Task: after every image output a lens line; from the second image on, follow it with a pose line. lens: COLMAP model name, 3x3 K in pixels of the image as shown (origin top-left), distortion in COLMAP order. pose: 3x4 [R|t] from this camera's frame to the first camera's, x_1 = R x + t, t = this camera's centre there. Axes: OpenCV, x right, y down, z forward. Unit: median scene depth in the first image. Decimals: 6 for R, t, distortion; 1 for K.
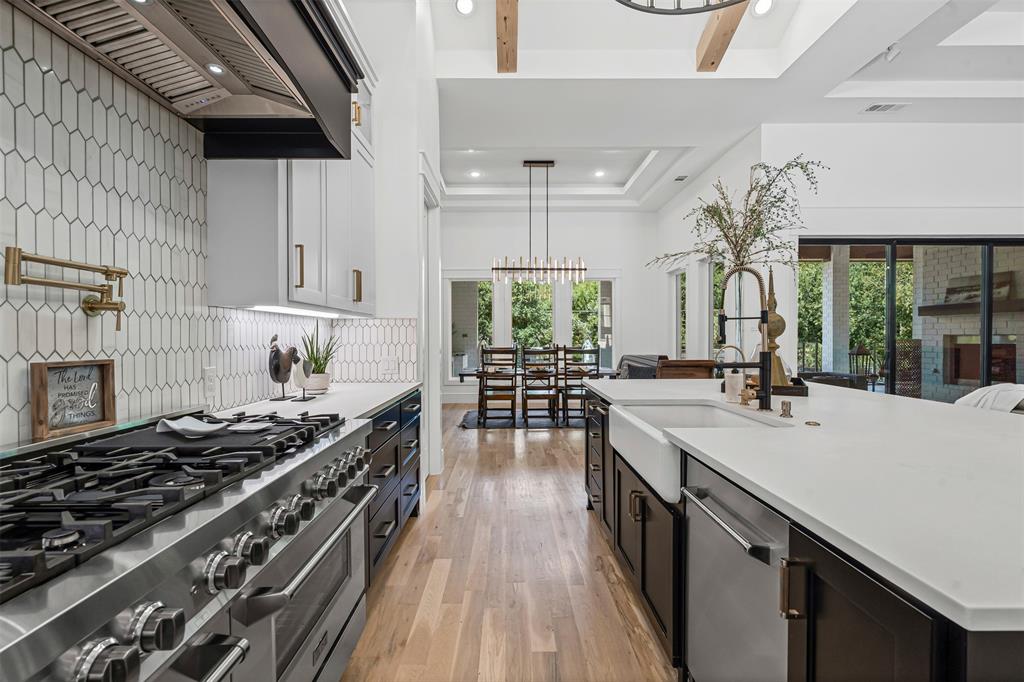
lens RADIAL K [[481.1, 0, 507.5], [0, 481.1, 338.0], [0, 0, 1]] dist [-0.004360, 0.000558]
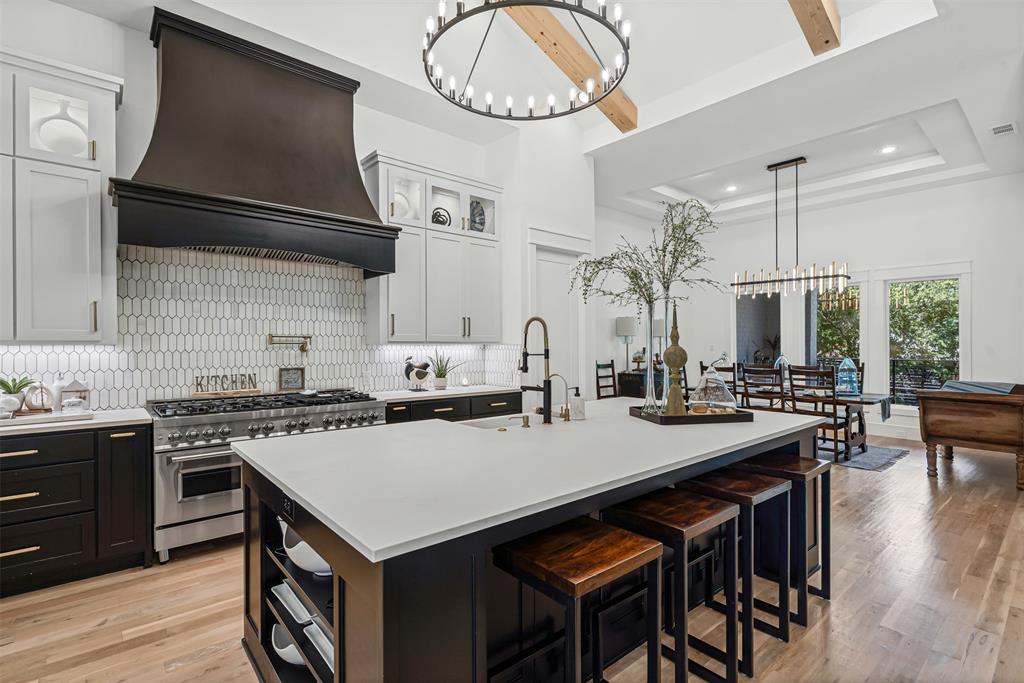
lens RADIAL K [[481.1, 0, 507.5], [0, 481.1, 338.5], [0, 0, 1]] dist [-0.004360, 0.000558]
pose [[0.646590, -0.004290, -0.762826, 0.460882], [-0.004526, 0.999945, -0.009459, -0.022692], [0.762824, 0.009569, 0.646535, 0.012736]]
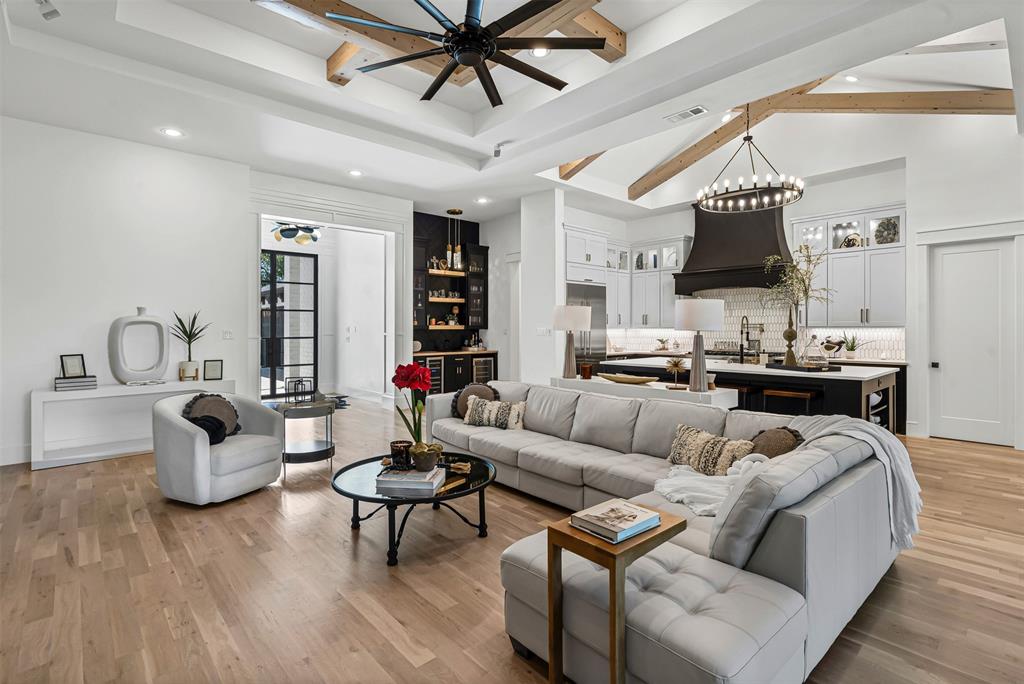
lens RADIAL K [[481.1, 0, 507.5], [0, 481.1, 339.0], [0, 0, 1]] dist [-0.004360, 0.000558]
pose [[-0.740079, 0.020990, -0.672193, 1.138202], [0.005340, 0.999665, 0.025337, -0.027370], [0.672499, 0.015162, -0.739943, 0.699022]]
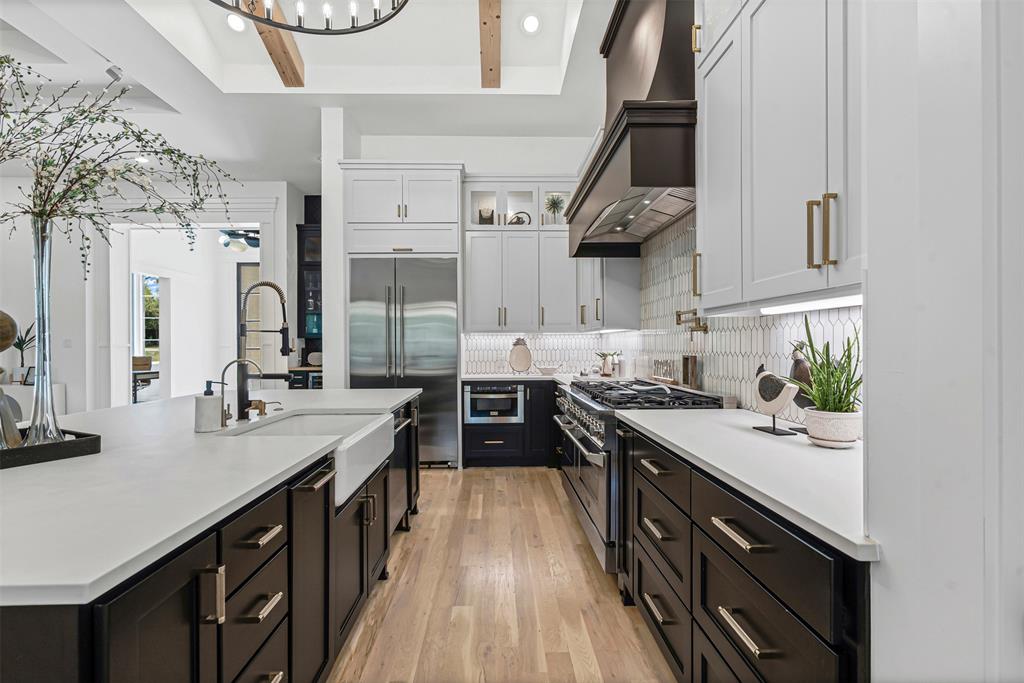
lens RADIAL K [[481.1, 0, 507.5], [0, 481.1, 338.5], [0, 0, 1]] dist [-0.004360, 0.000558]
pose [[-0.999794, 0.003830, -0.019918, -0.003805], [0.004157, 0.999857, -0.016415, -0.000108], [0.019852, -0.016494, -0.999667, 0.638215]]
